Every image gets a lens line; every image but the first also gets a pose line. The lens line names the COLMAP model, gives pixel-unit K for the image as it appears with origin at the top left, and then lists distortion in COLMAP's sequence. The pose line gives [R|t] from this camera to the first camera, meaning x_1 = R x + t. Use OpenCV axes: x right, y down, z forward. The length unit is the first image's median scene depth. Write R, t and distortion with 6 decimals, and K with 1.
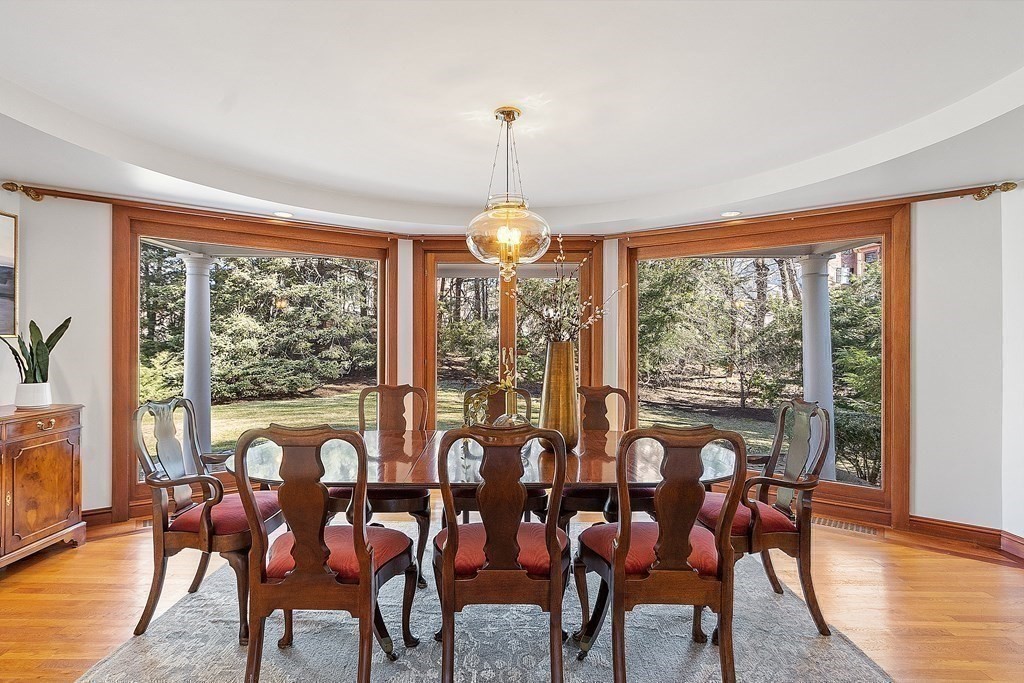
lens RADIAL K [[505.5, 0, 511.9], [0, 505.5, 345.8], [0, 0, 1]] dist [-0.004909, -0.001209]
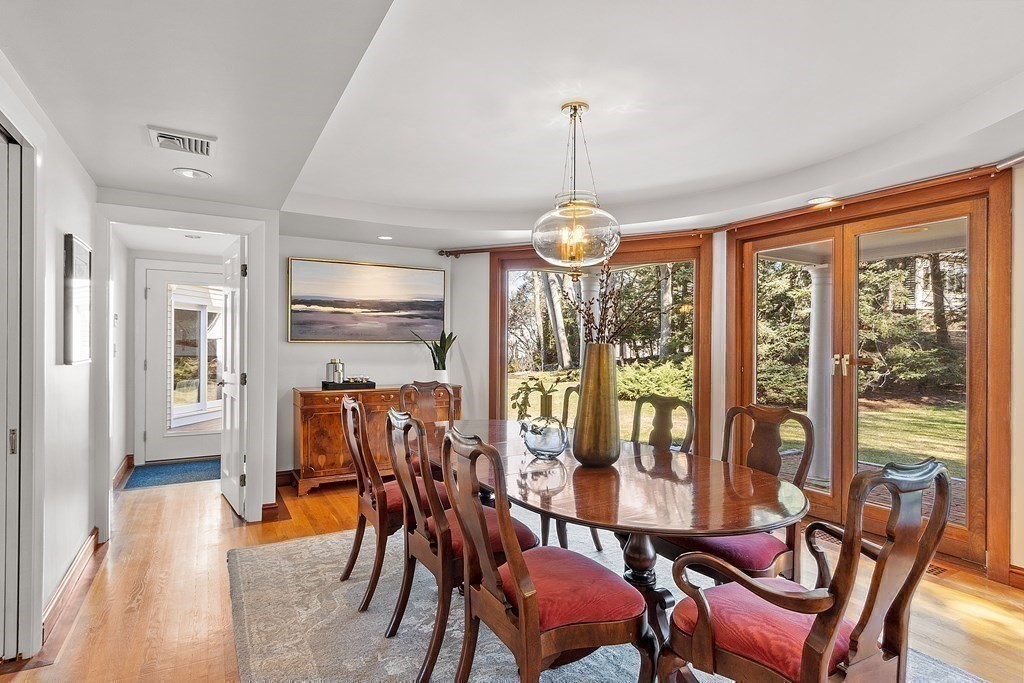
lens RADIAL K [[537.8, 0, 512.1], [0, 537.8, 346.6], [0, 0, 1]] dist [0.004111, 0.000525]
pose [[0.504167, -0.000566, -0.863606, 0.429661], [-0.008475, 0.999948, -0.005603, 0.002974], [0.863565, 0.010144, 0.504136, 0.190773]]
